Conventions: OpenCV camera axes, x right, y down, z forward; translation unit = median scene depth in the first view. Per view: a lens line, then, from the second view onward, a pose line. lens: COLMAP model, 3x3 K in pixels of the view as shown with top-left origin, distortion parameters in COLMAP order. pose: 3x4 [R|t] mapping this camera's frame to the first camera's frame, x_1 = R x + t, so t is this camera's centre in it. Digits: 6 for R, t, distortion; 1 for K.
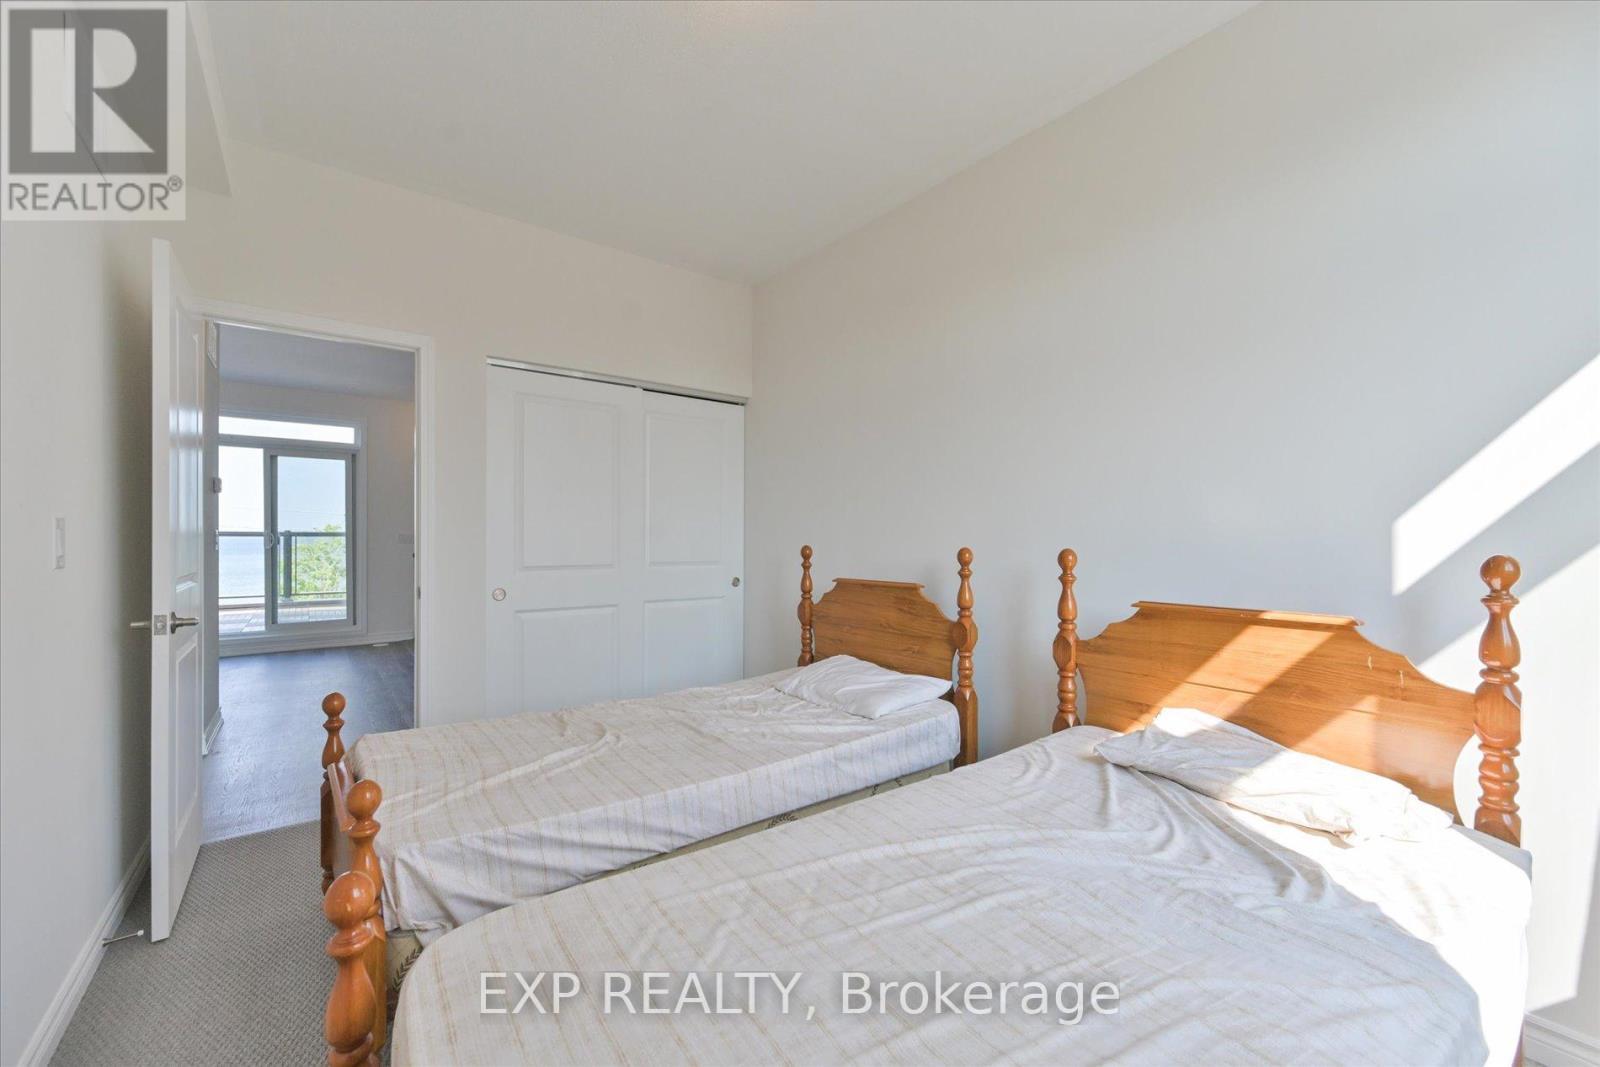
lens RADIAL K [[635.5, 0, 815.2], [0, 635.5, 537.7], [0, 0, 1]] dist [0.001428, -0.000017]
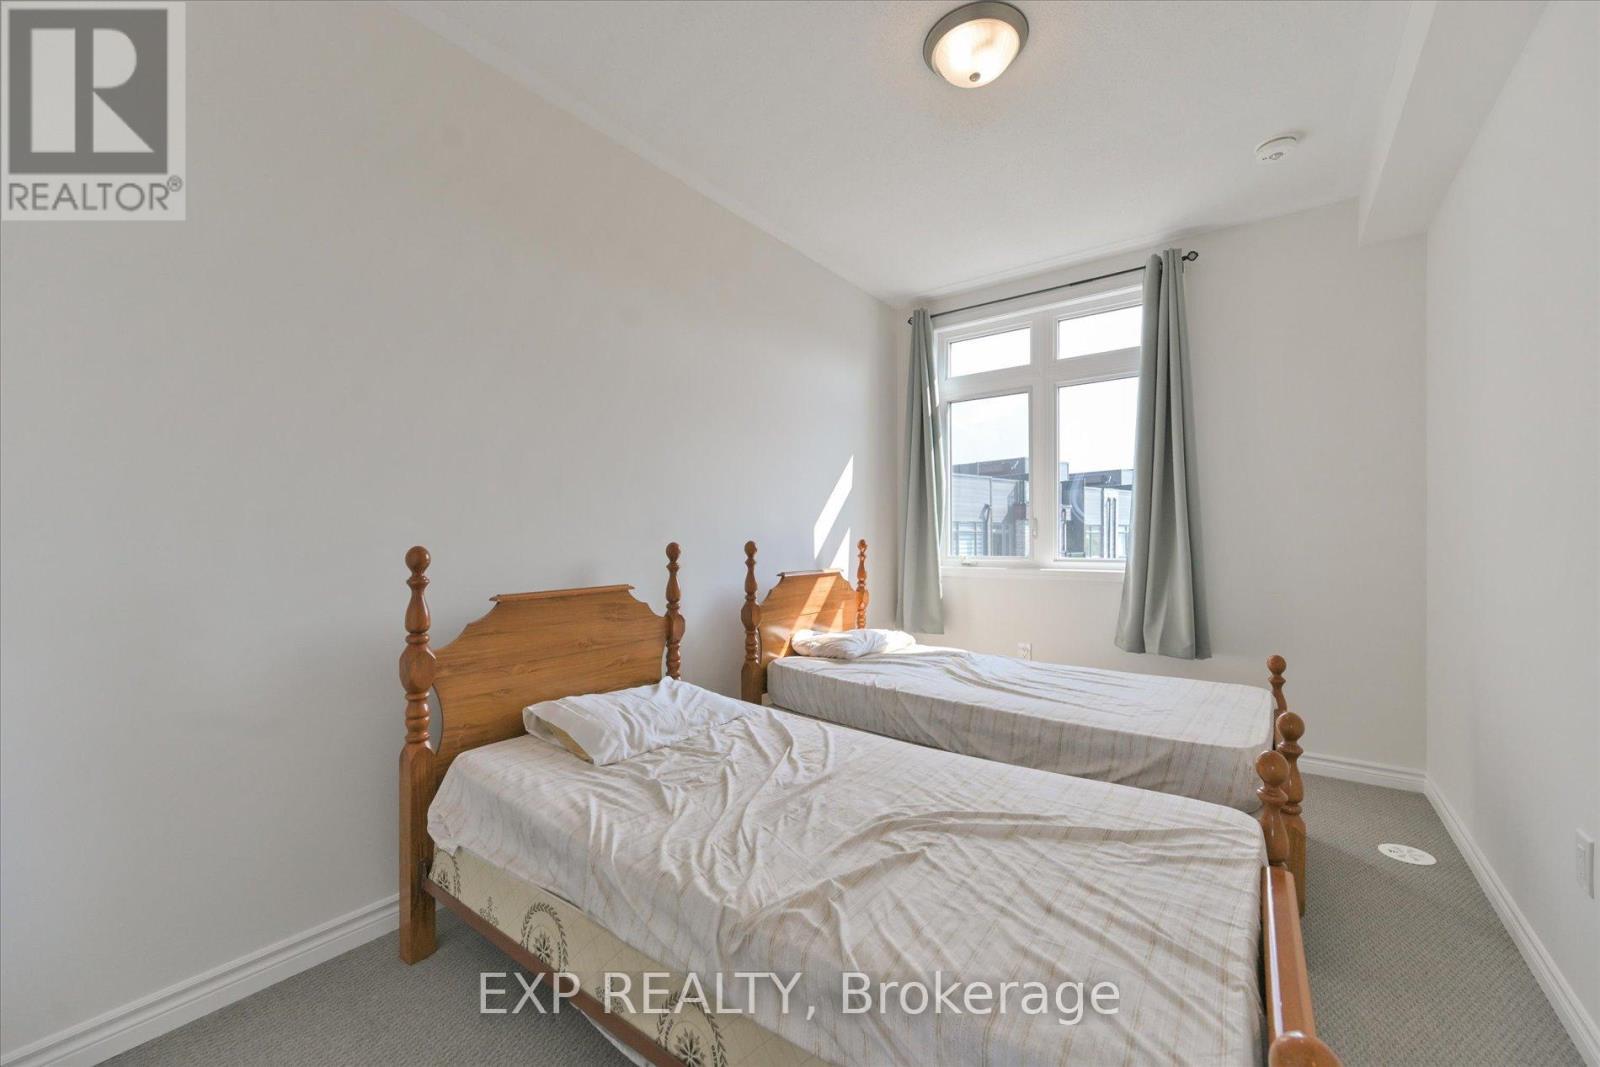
lens RADIAL K [[635.5, 0, 813.0], [0, 635.5, 533.0], [0, 0, 1]] dist [0.001428, -0.000017]
pose [[-0.272432, 0.003815, 0.962168, -0.816556], [0.001592, 0.999993, -0.003514, 0.005080], [-0.962174, 0.000574, -0.272436, 1.065855]]
